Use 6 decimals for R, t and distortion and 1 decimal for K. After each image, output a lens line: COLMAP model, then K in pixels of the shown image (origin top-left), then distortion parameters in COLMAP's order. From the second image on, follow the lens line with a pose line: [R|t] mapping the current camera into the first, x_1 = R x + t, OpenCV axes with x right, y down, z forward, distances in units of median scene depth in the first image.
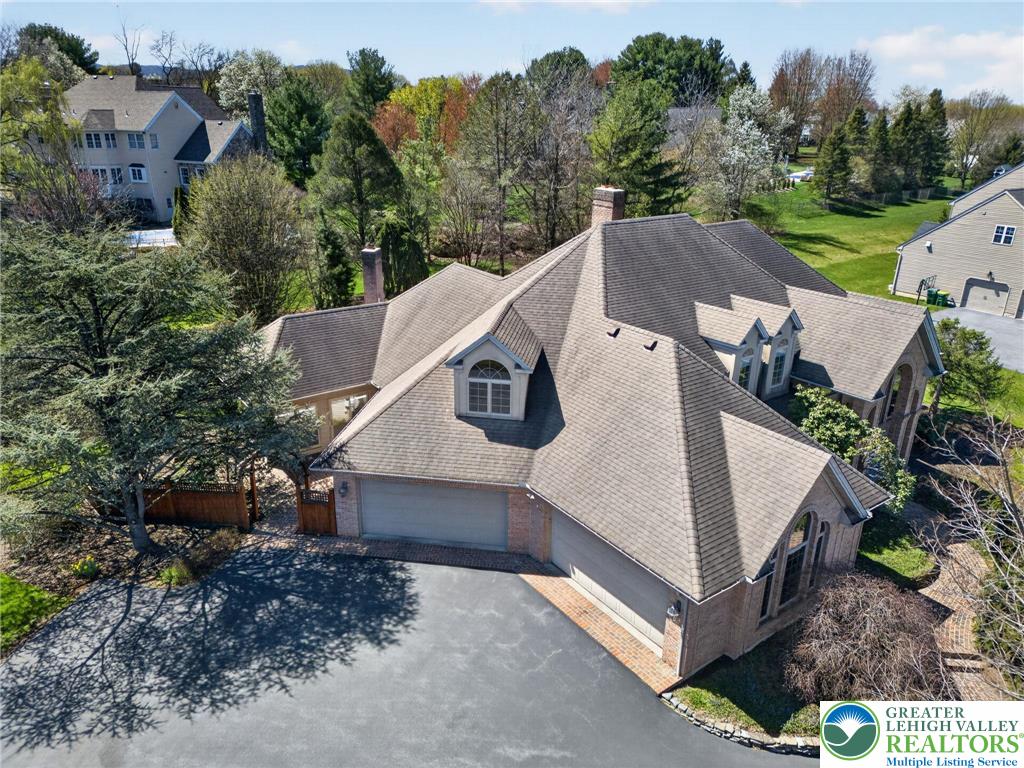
lens RADIAL K [[714.1, 0, 510.6], [0, 714.1, 384.5], [0, 0, 1]] dist [0.057065, -0.006235]
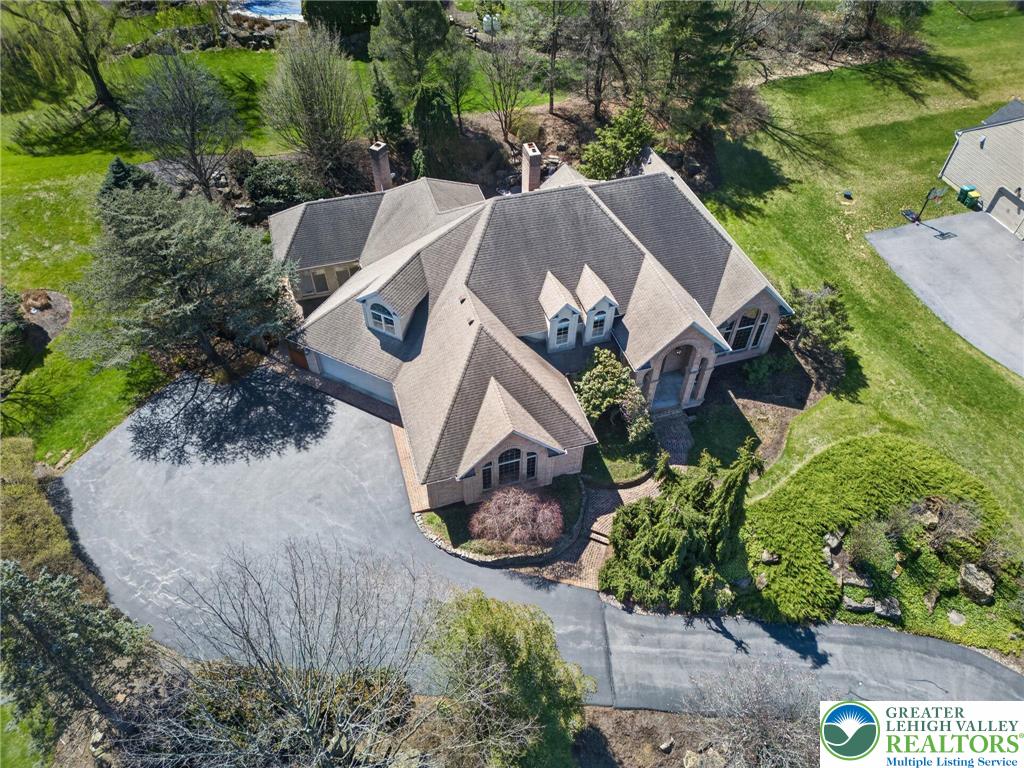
lens RADIAL K [[714.1, 0, 512.4], [0, 714.1, 383.3], [0, 0, 1]] dist [0.057065, -0.006235]
pose [[0.944614, 0.240676, -0.223114, 0.669115], [-0.116543, 0.881536, 0.457506, -0.665469], [0.306794, -0.406164, 0.860760, -0.372016]]
